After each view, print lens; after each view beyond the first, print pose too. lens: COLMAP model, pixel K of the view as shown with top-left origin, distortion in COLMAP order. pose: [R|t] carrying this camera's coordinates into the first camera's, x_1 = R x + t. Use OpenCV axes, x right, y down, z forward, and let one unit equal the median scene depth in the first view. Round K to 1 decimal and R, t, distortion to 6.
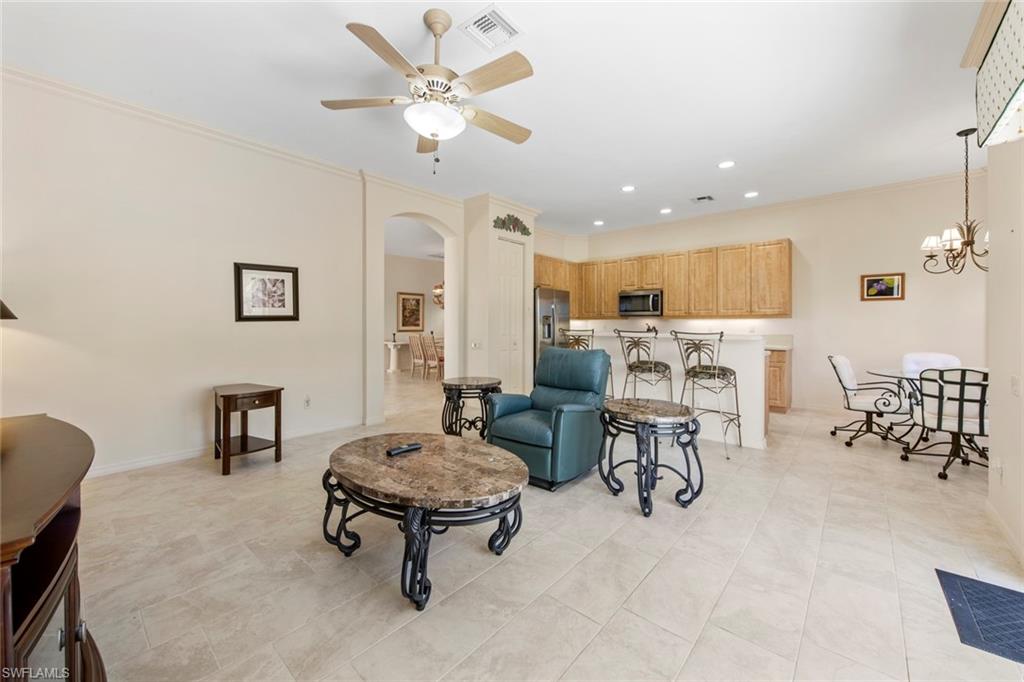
lens RADIAL K [[394.1, 0, 510.2], [0, 394.1, 331.2], [0, 0, 1]] dist [-0.000774, -0.000070]
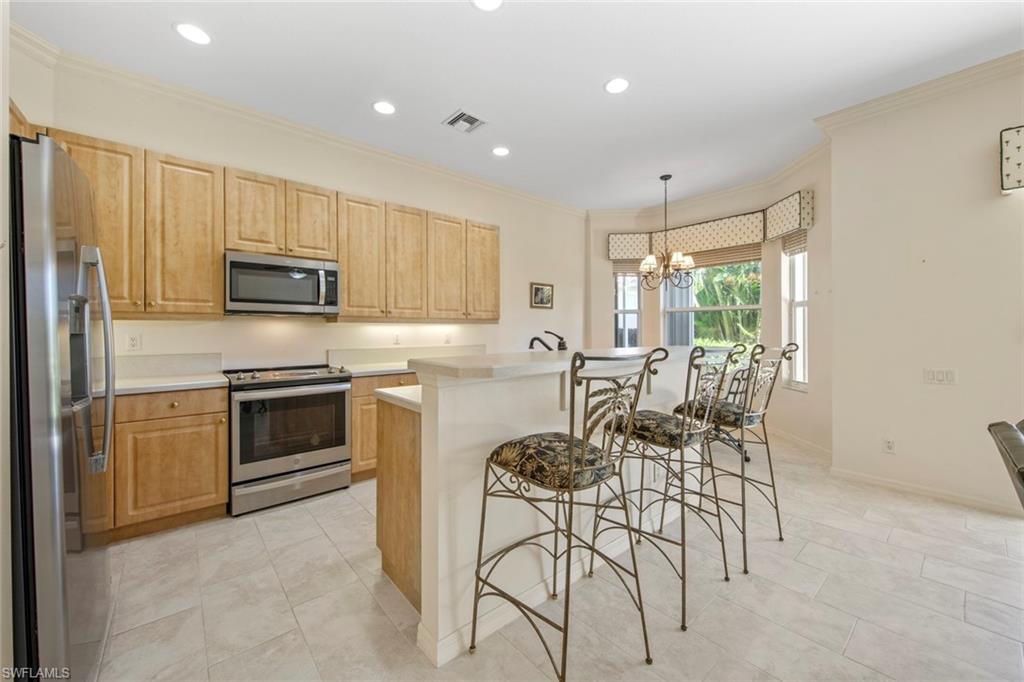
lens RADIAL K [[394.1, 0, 510.8], [0, 394.1, 333.6], [0, 0, 1]] dist [-0.000774, -0.000070]
pose [[0.136336, -0.006644, 0.990640, -0.086307], [0.019739, 0.999797, 0.003989, -0.015100], [-0.990466, 0.019010, 0.136440, 0.779161]]
